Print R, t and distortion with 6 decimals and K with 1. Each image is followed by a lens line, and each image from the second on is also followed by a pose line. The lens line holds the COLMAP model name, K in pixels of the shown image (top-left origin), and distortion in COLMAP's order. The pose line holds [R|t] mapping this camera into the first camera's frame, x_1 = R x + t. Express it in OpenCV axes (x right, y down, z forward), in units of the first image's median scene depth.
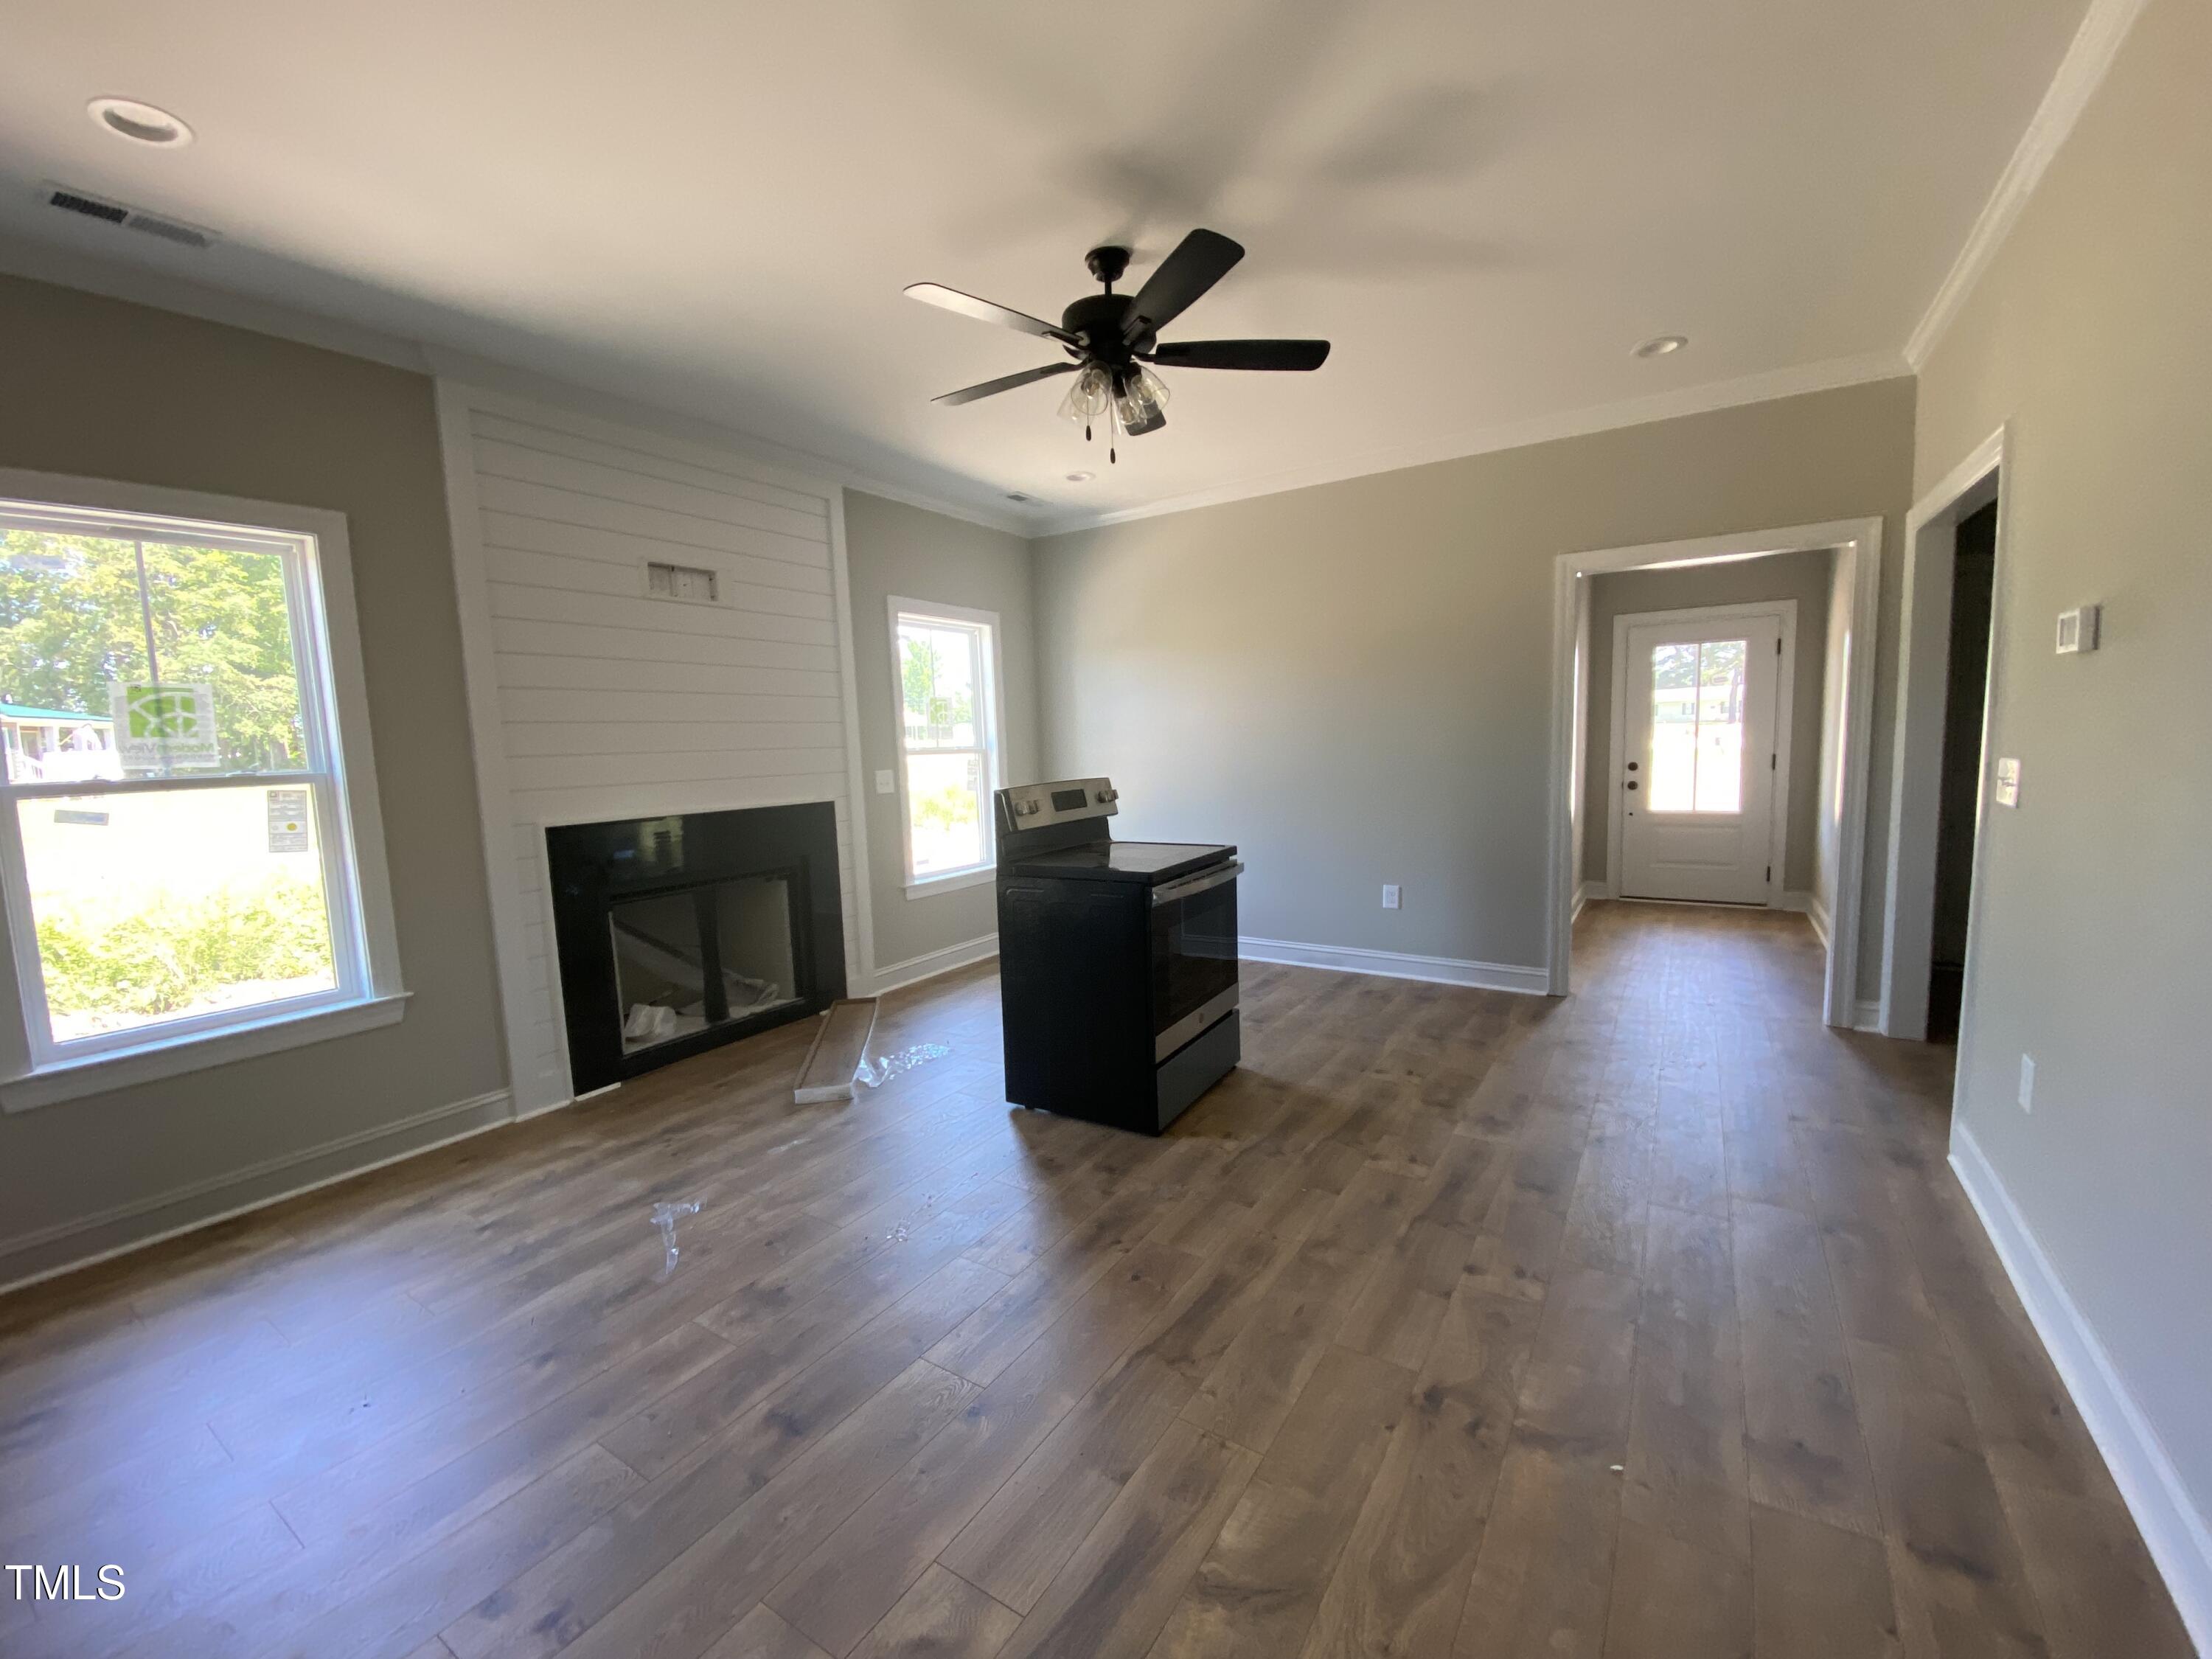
lens RADIAL K [[912.7, 0, 1111.1], [0, 912.7, 834.7], [0, 0, 1]] dist [-0.004270, -0.005476]
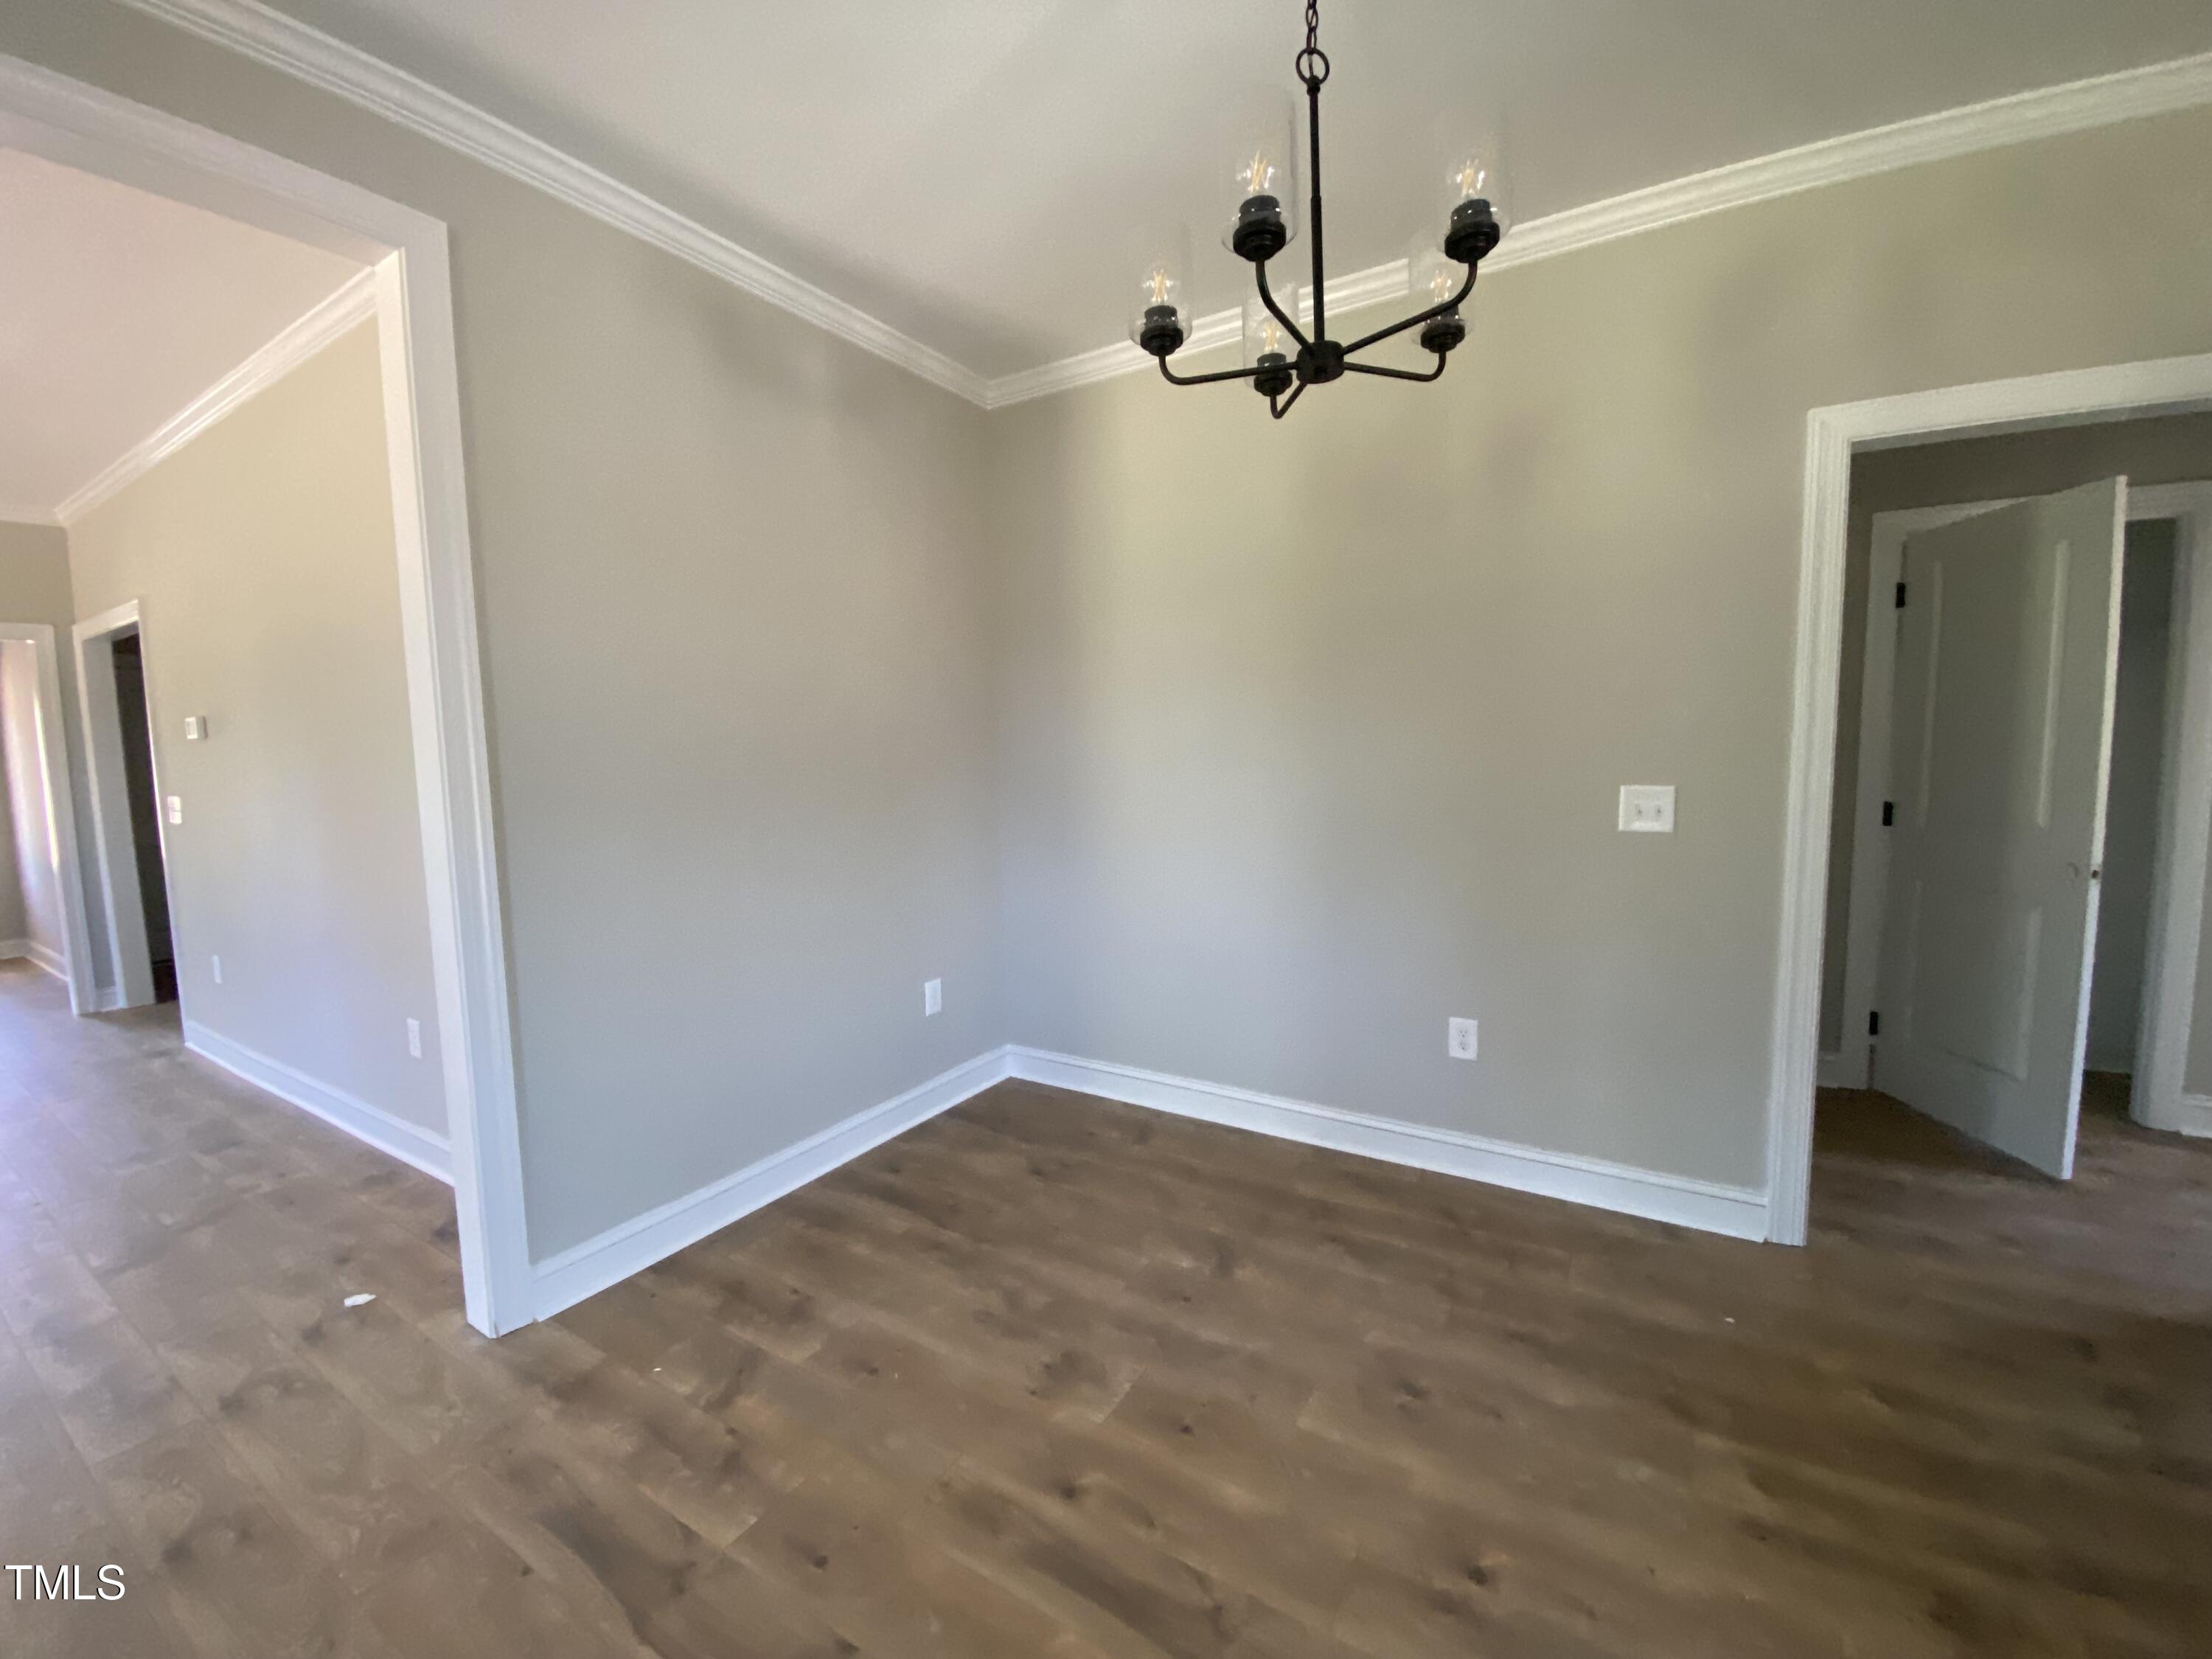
lens RADIAL K [[912.7, 0, 1093.8], [0, 912.7, 832.6], [0, 0, 1]] dist [-0.004270, -0.005476]
pose [[0.006590, -0.062362, 0.998032, -0.610614], [0.133071, 0.989232, 0.060933, 0.094680], [-0.991085, 0.132408, 0.014818, -0.641775]]
